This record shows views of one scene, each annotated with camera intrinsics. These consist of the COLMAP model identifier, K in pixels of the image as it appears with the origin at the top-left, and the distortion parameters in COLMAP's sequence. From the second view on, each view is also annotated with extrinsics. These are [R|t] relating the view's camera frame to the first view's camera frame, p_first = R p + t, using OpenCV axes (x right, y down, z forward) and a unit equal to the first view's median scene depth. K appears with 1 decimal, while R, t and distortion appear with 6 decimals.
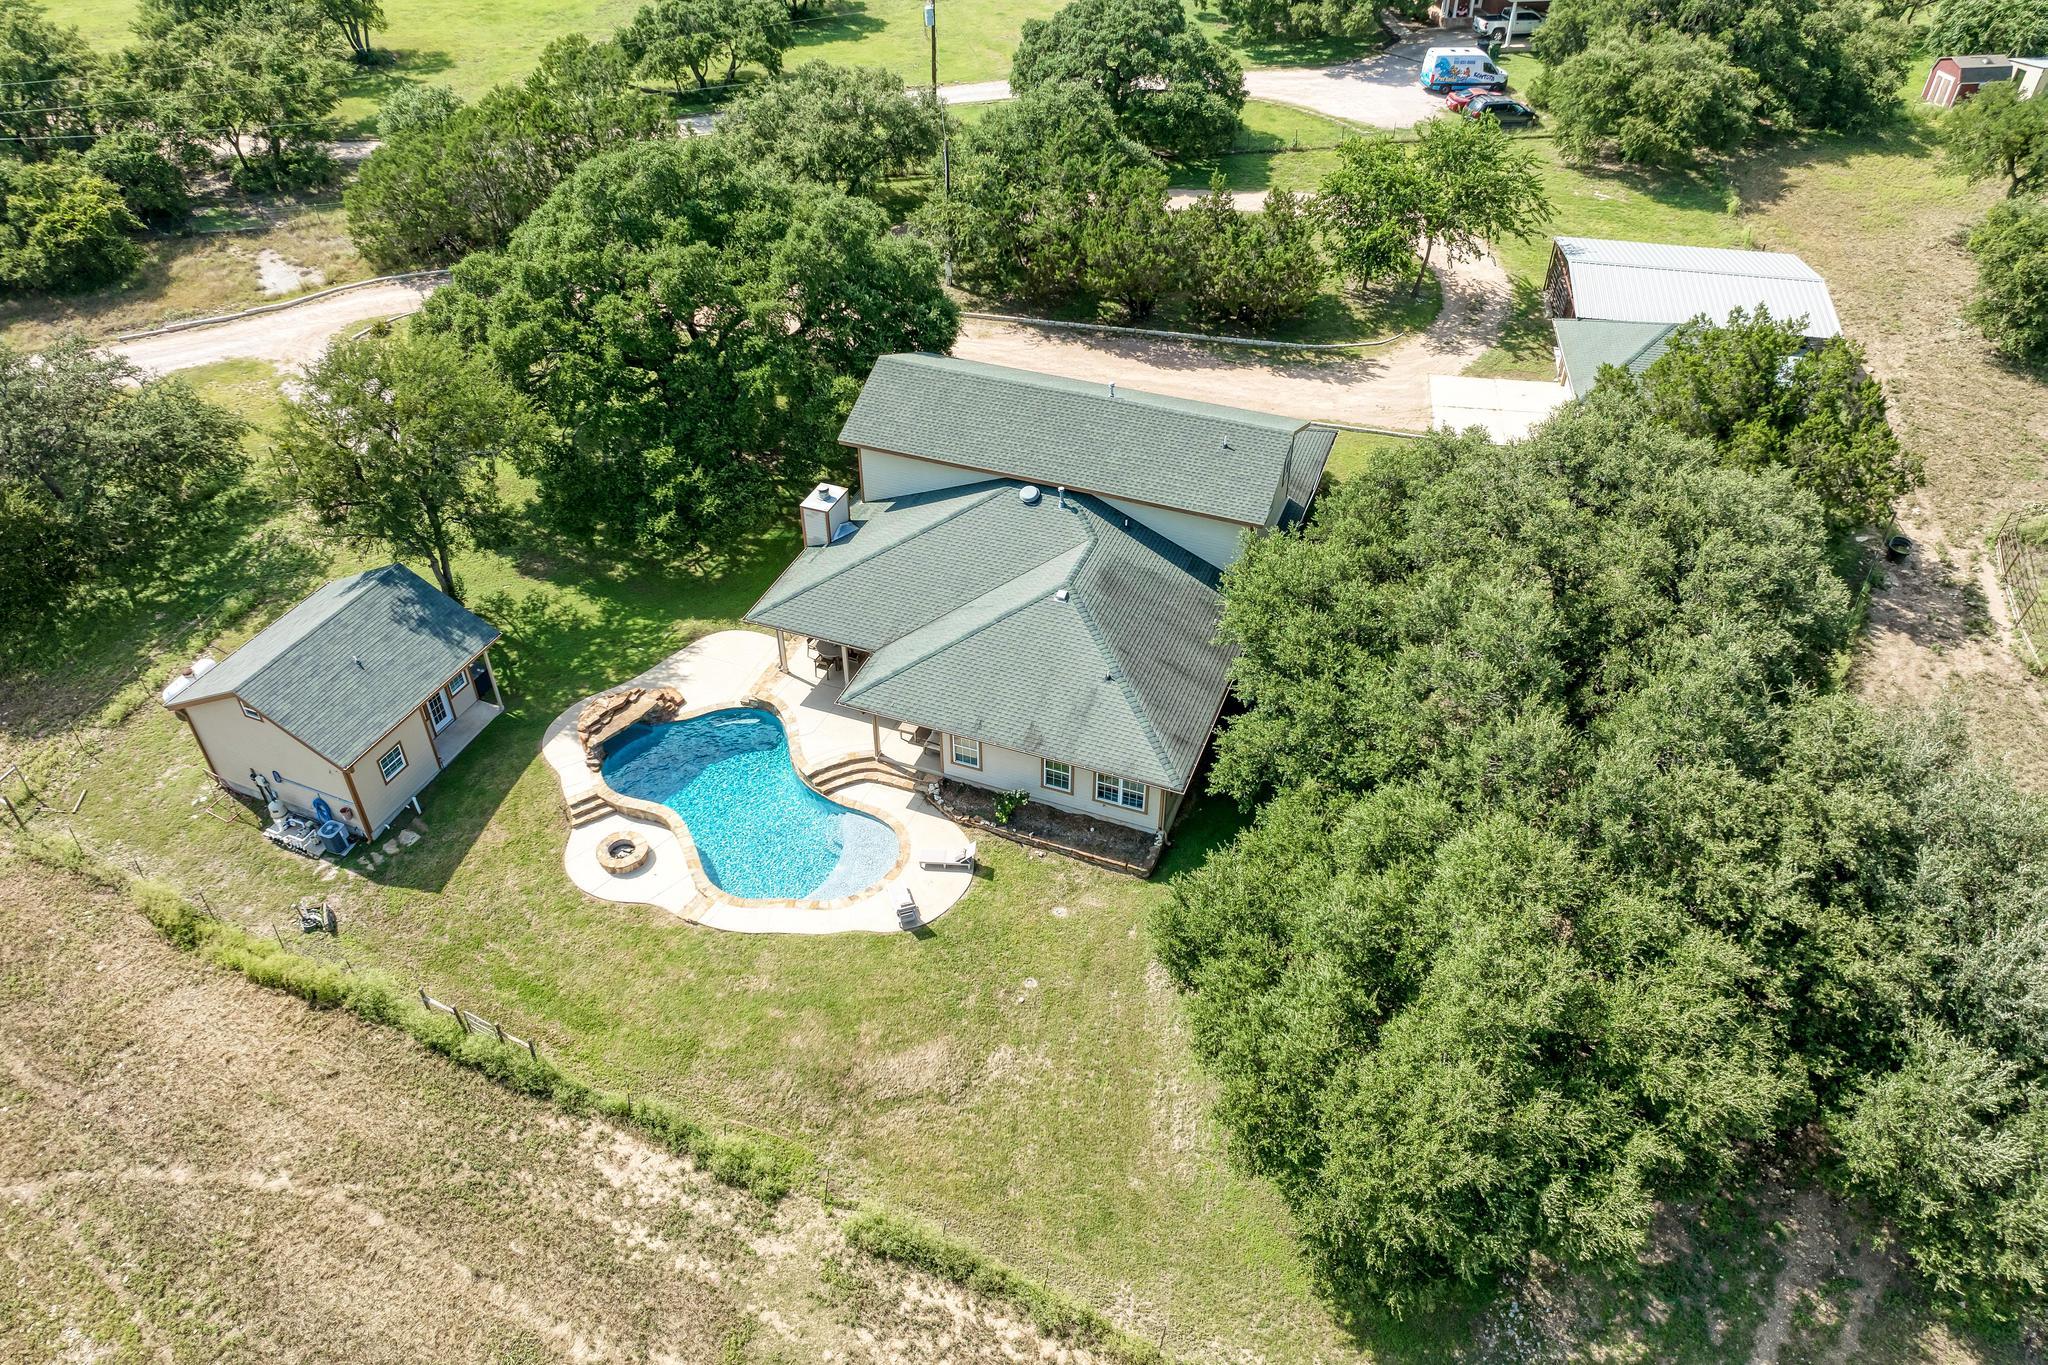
lens RADIAL K [[1425.8, 0, 1031.4], [0, 1425.8, 685.9], [0, 0, 1]] dist [-0.029341, -0.006477]
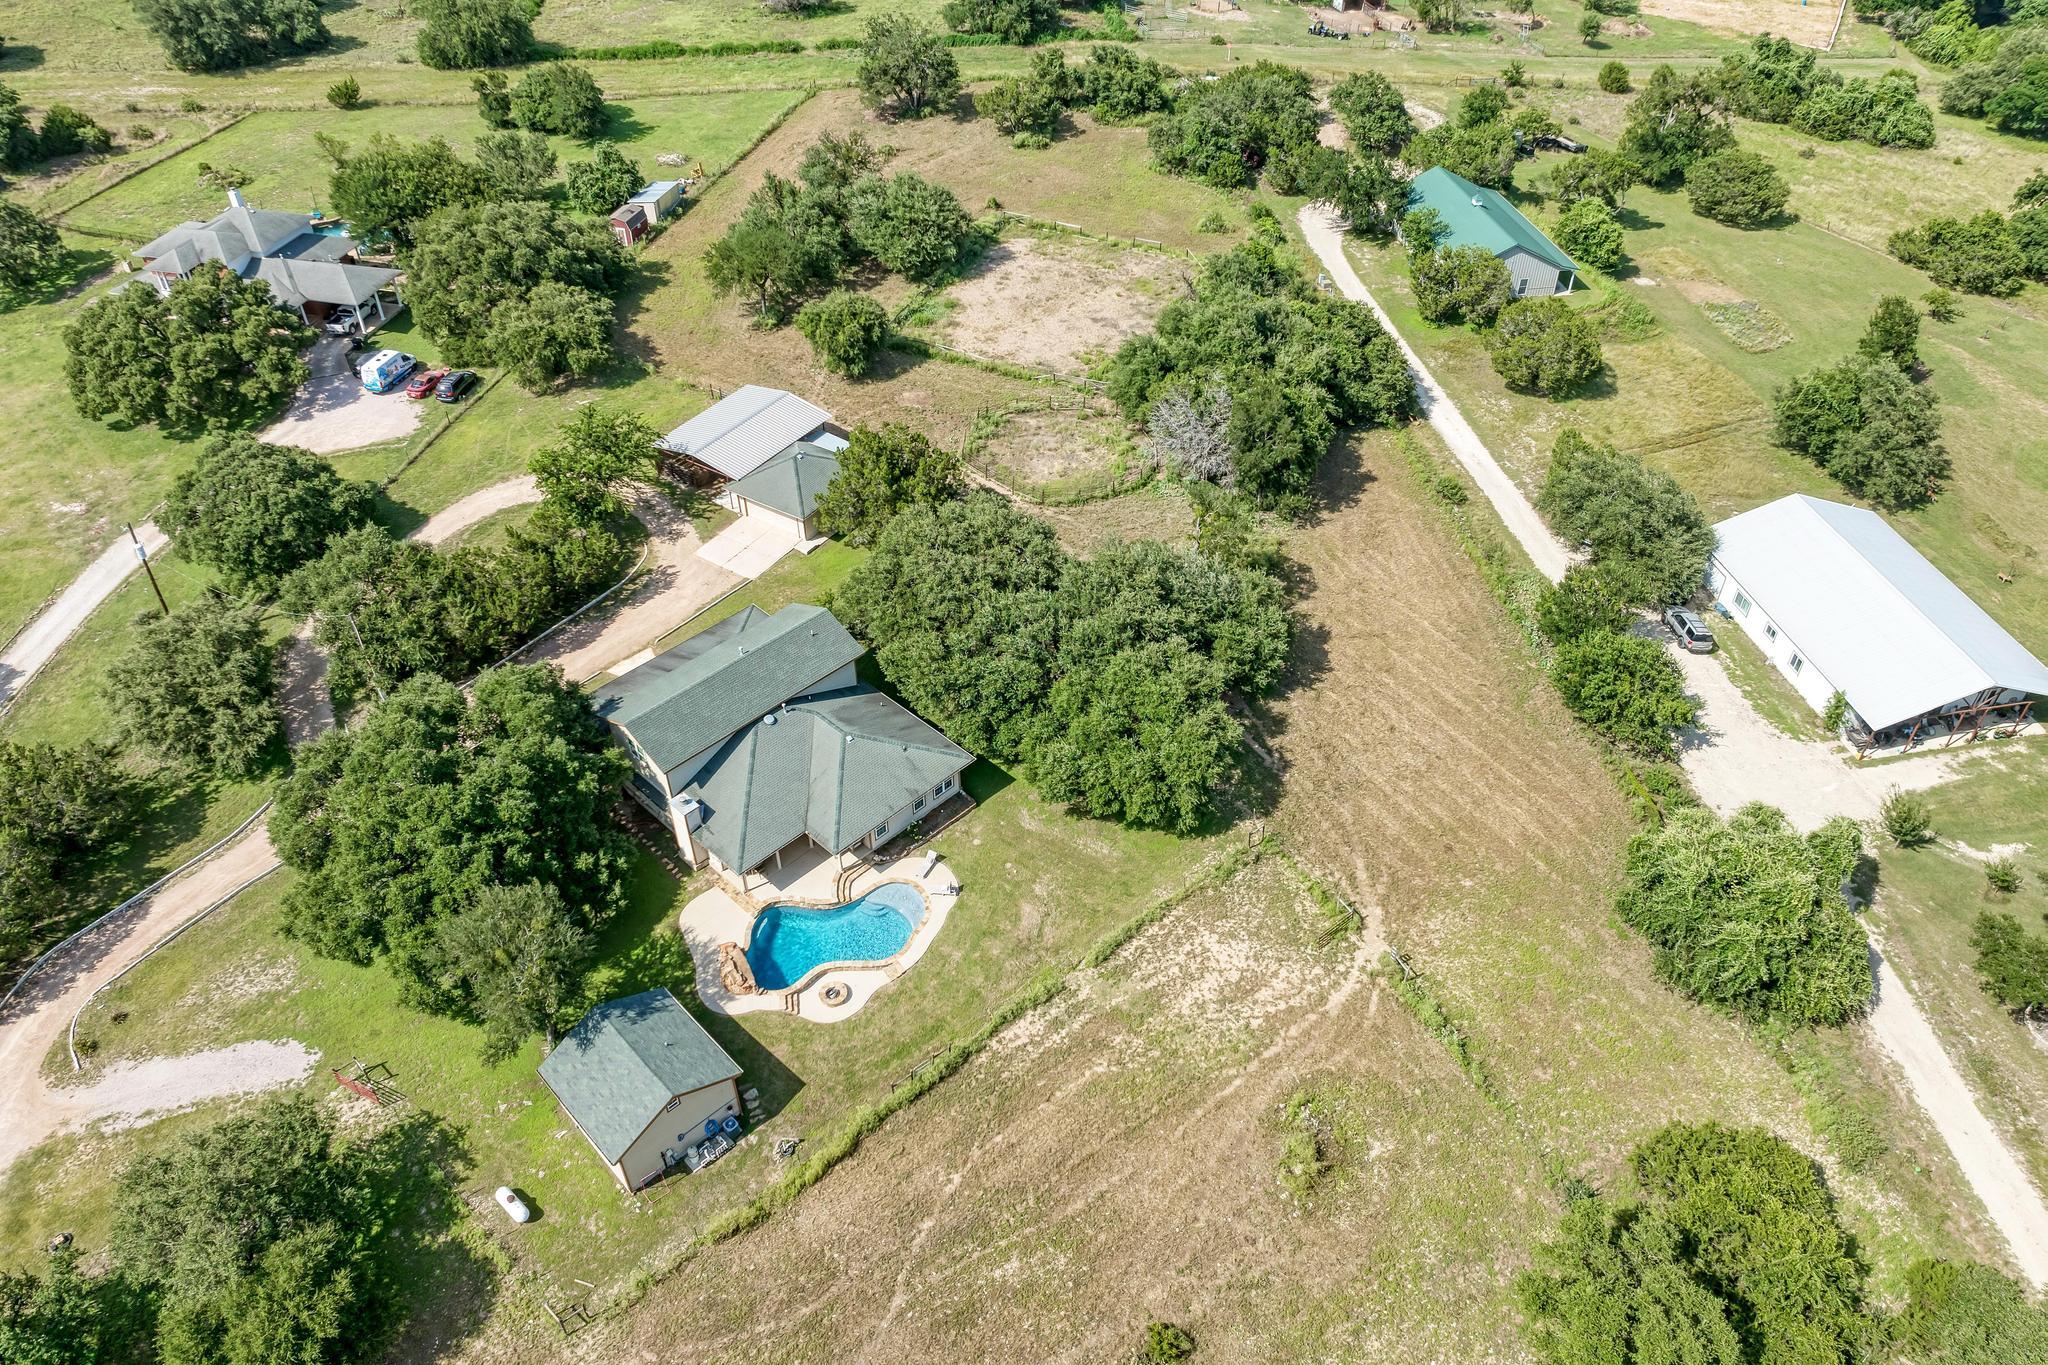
lens RADIAL K [[1425.8, 0, 1031.4], [0, 1425.8, 685.9], [0, 0, 1]] dist [-0.029341, -0.006477]
pose [[0.398714, -0.603888, 0.690178, -1.161585], [0.590311, 0.744946, 0.310787, -0.567941], [-0.701826, 0.283505, 0.653503, -0.444319]]
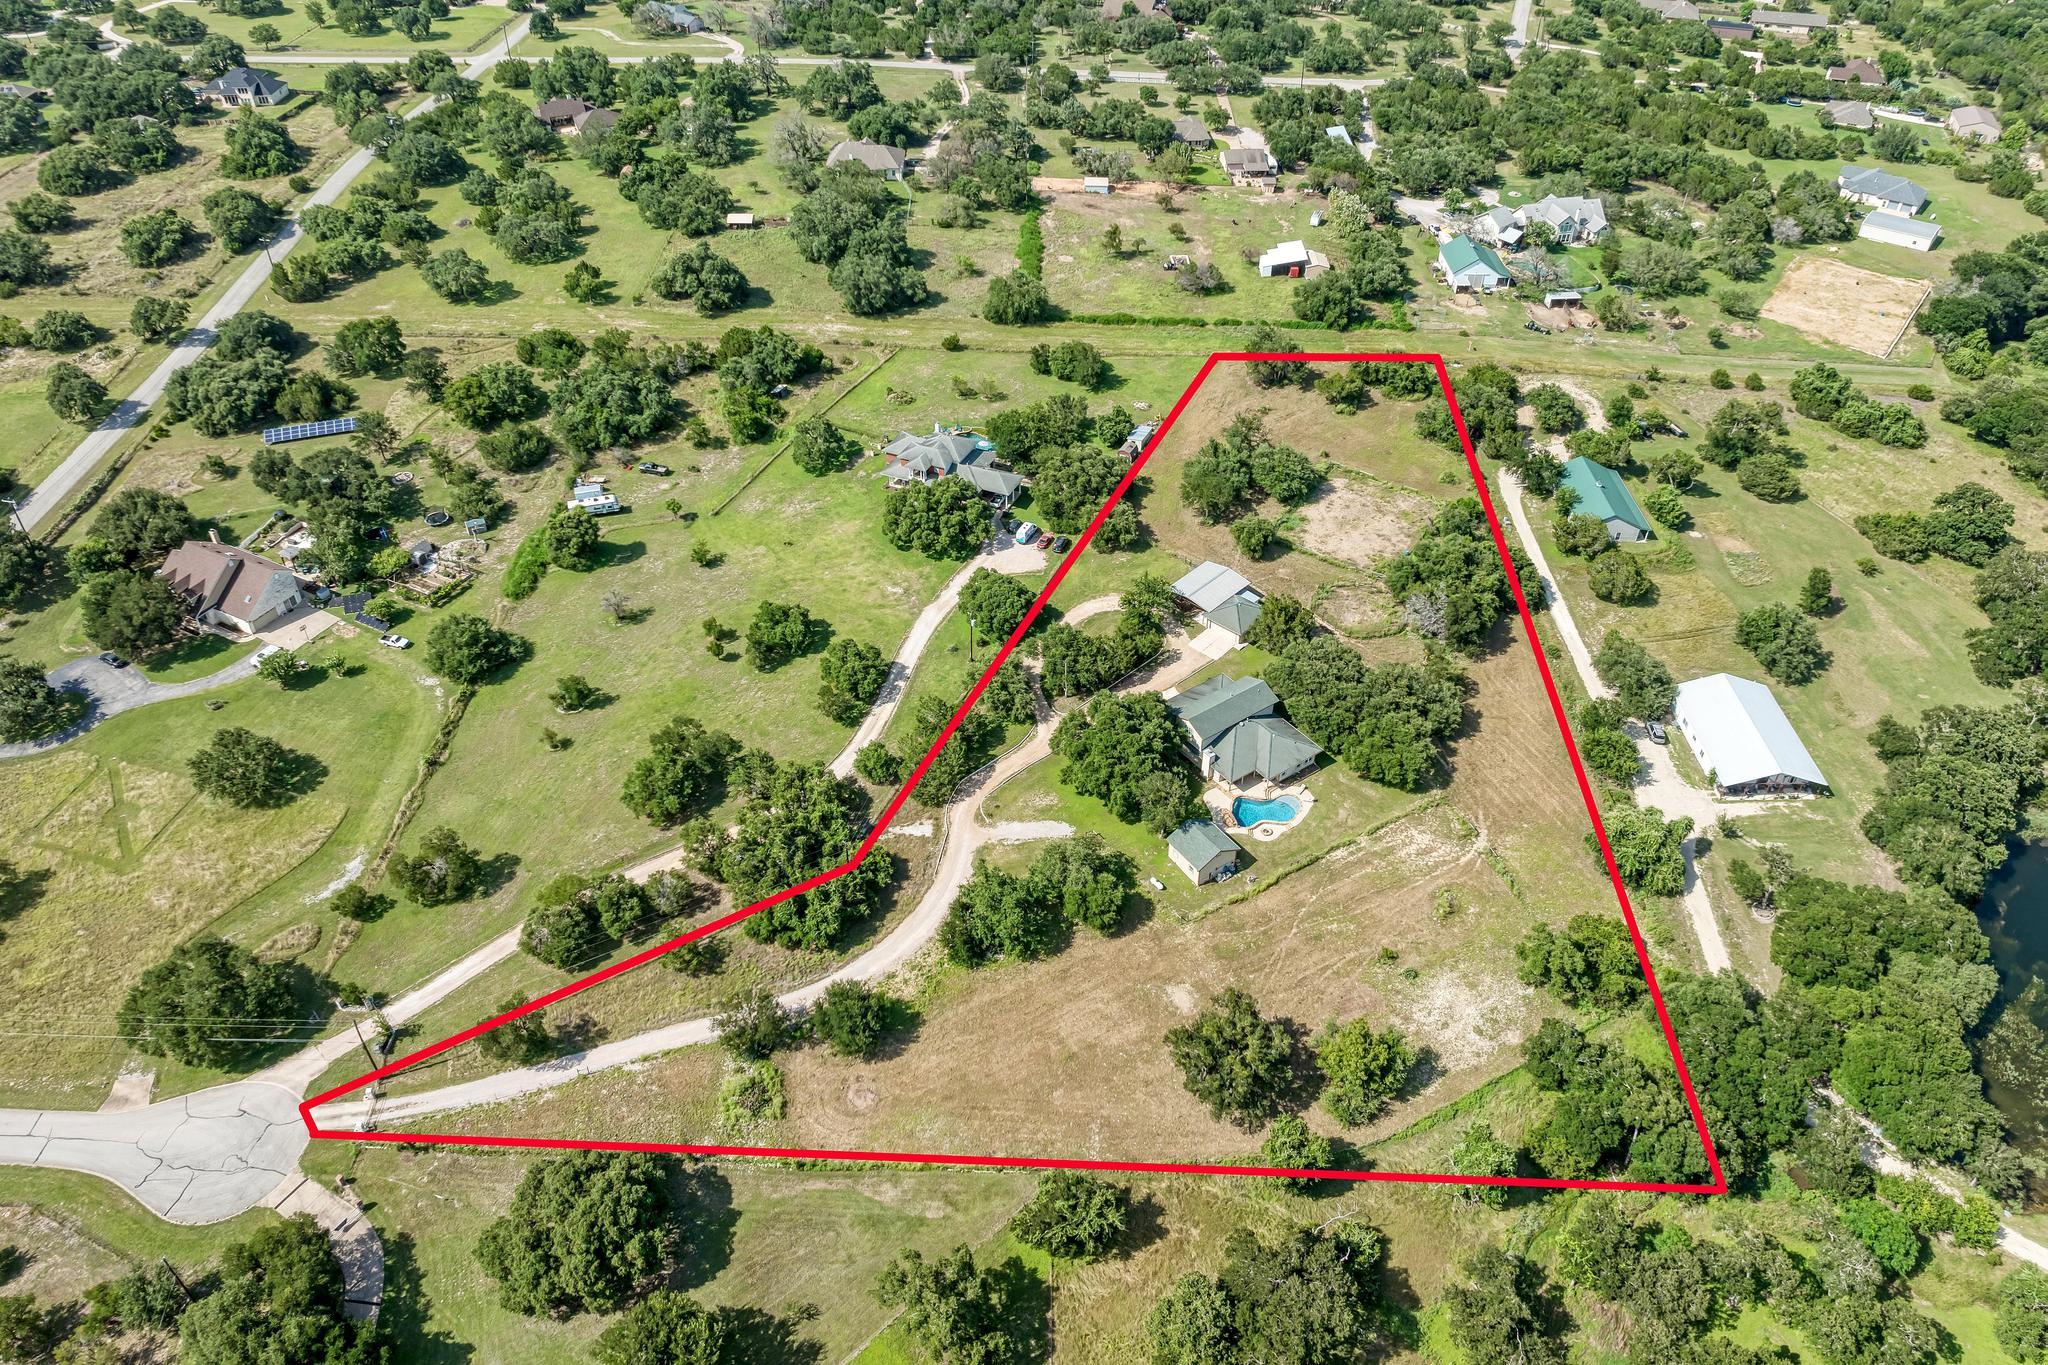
lens RADIAL K [[1425.8, 0, 1031.4], [0, 1425.8, 685.9], [0, 0, 1]] dist [-0.029341, -0.006477]
pose [[0.548256, -0.535628, 0.642276, -3.365820], [0.534519, 0.815079, 0.223464, -1.683594], [-0.643199, 0.220793, 0.733175, -1.980355]]
